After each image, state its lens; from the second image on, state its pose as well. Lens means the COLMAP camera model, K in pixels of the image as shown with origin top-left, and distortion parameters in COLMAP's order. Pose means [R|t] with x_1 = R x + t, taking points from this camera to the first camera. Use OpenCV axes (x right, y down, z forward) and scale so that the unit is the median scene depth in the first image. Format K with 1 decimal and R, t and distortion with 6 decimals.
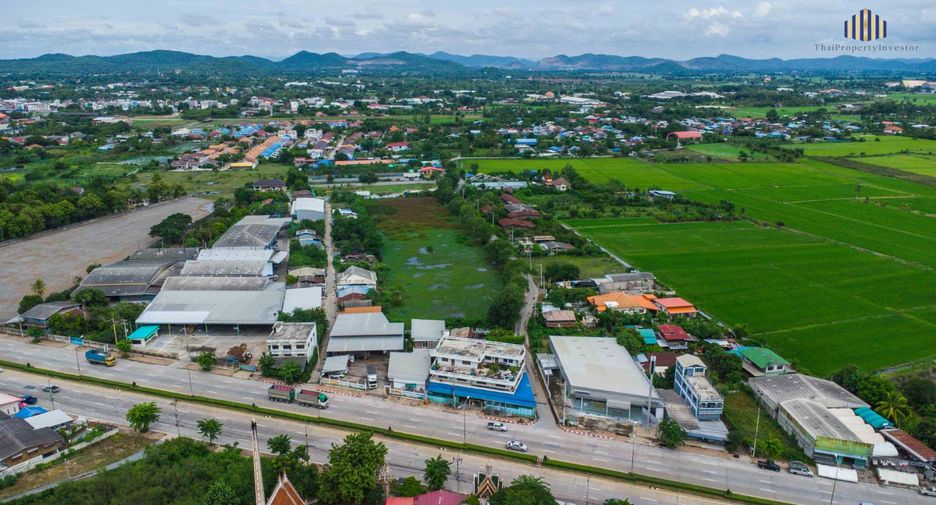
lens RADIAL K [[681.7, 0, 468.0], [0, 681.7, 252.5], [0, 0, 1]] dist [0.031448, -0.045344]
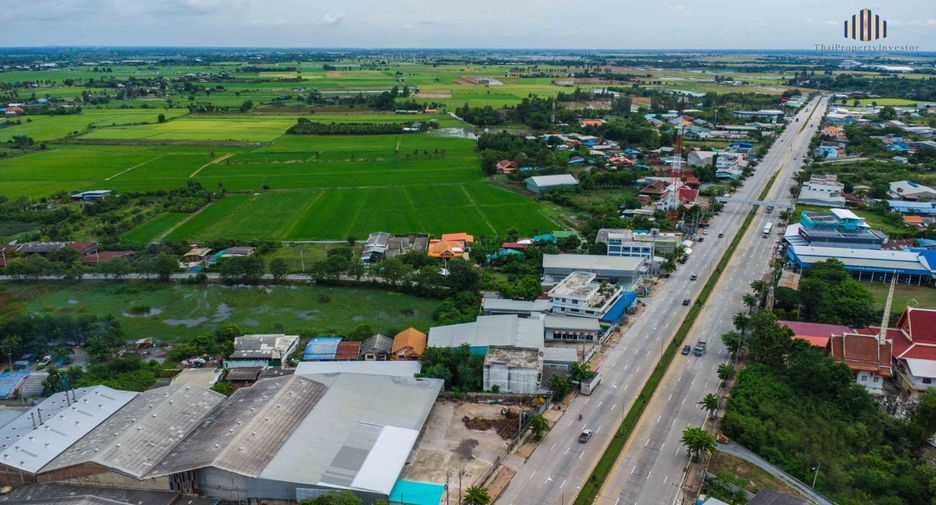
lens RADIAL K [[681.7, 0, 468.0], [0, 681.7, 252.5], [0, 0, 1]] dist [0.031448, -0.045344]
pose [[0.175851, -0.289304, 0.940946, -0.752586], [0.261289, 0.935274, 0.238729, -0.164331], [-0.949107, 0.203878, 0.240061, 0.593035]]
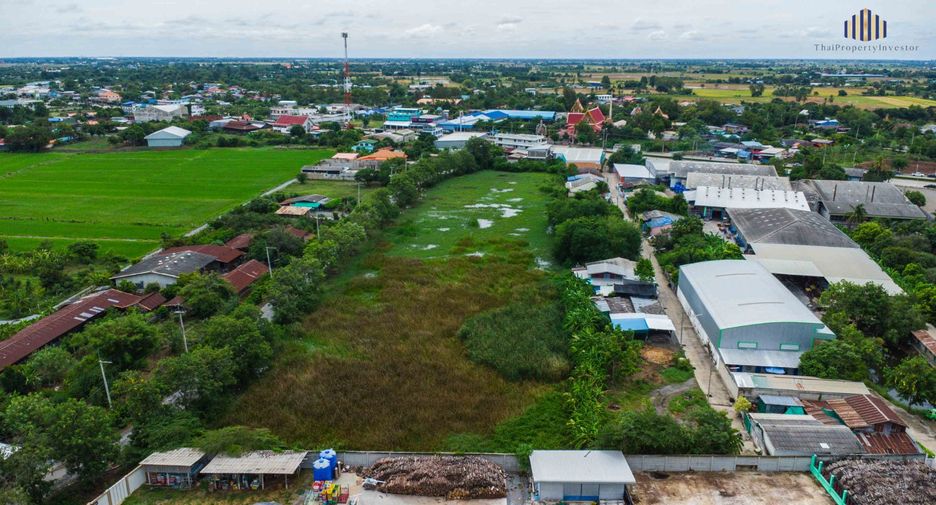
lens RADIAL K [[681.7, 0, 468.0], [0, 681.7, 252.5], [0, 0, 1]] dist [0.031448, -0.045344]
pose [[-0.950308, -0.090533, 0.297857, -0.289163], [0.079588, 0.854333, 0.513595, -0.368342], [-0.300967, 0.511779, -0.804674, 1.808012]]
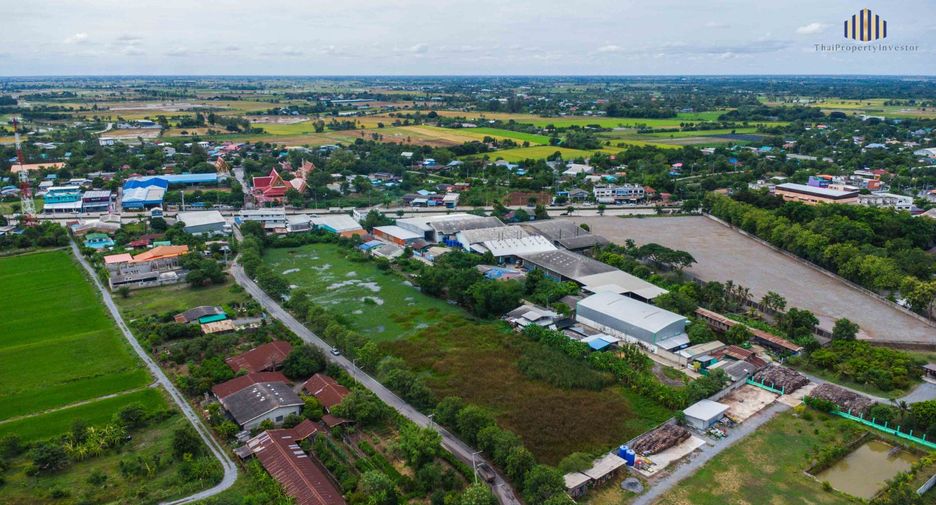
lens RADIAL K [[681.7, 0, 468.0], [0, 681.7, 252.5], [0, 0, 1]] dist [0.031448, -0.045344]
pose [[-0.920605, 0.099413, -0.377628, 0.160728], [-0.105849, 0.867316, 0.486373, -0.542491], [0.375875, 0.487729, -0.787933, 1.946392]]
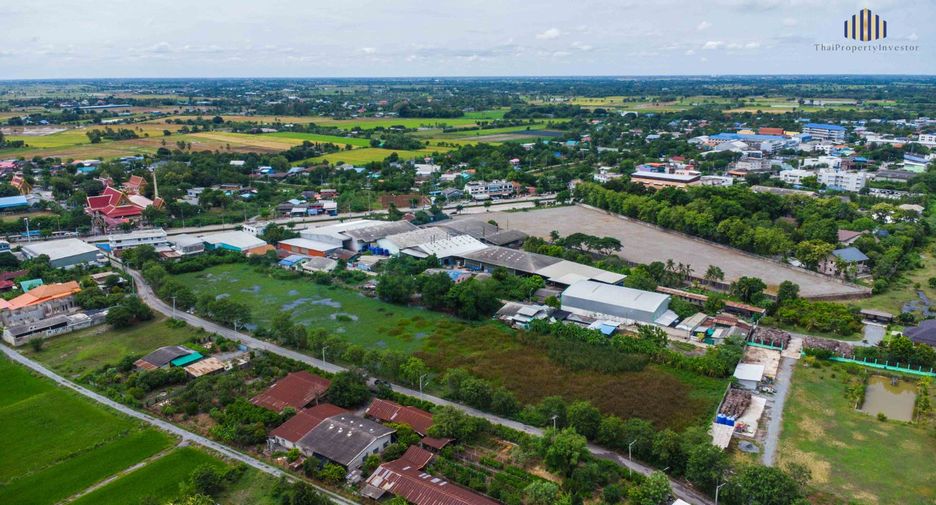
lens RADIAL K [[681.7, 0, 468.0], [0, 681.7, 252.5], [0, 0, 1]] dist [0.031448, -0.045344]
pose [[-0.729448, 0.176463, -0.660883, 0.389079], [-0.180669, 0.882141, 0.434955, -0.498199], [0.659745, 0.436678, -0.611595, 1.792223]]
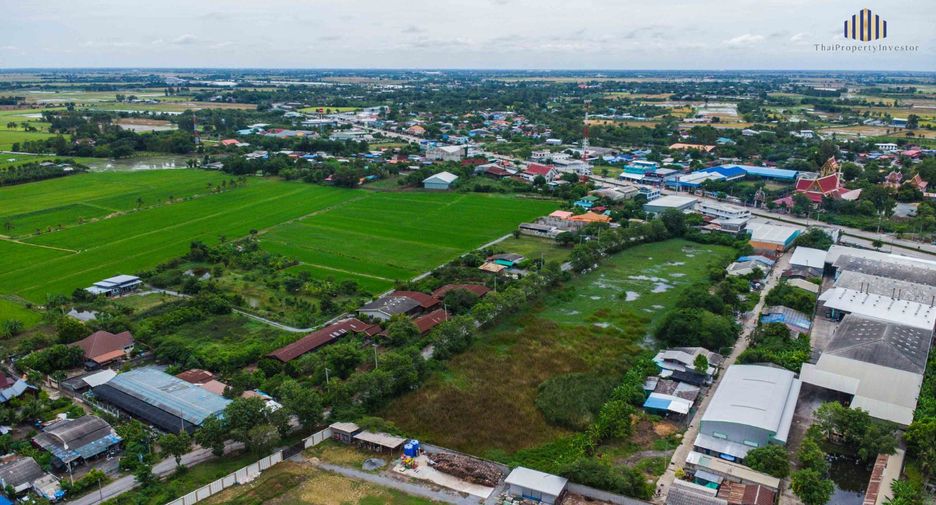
lens RADIAL K [[681.7, 0, 468.0], [0, 681.7, 252.5], [0, 0, 1]] dist [0.031448, -0.045344]
pose [[-0.737499, -0.184056, 0.649783, -0.515697], [0.176571, 0.876128, 0.448578, -0.523048], [-0.651857, 0.445559, -0.613645, 1.876142]]
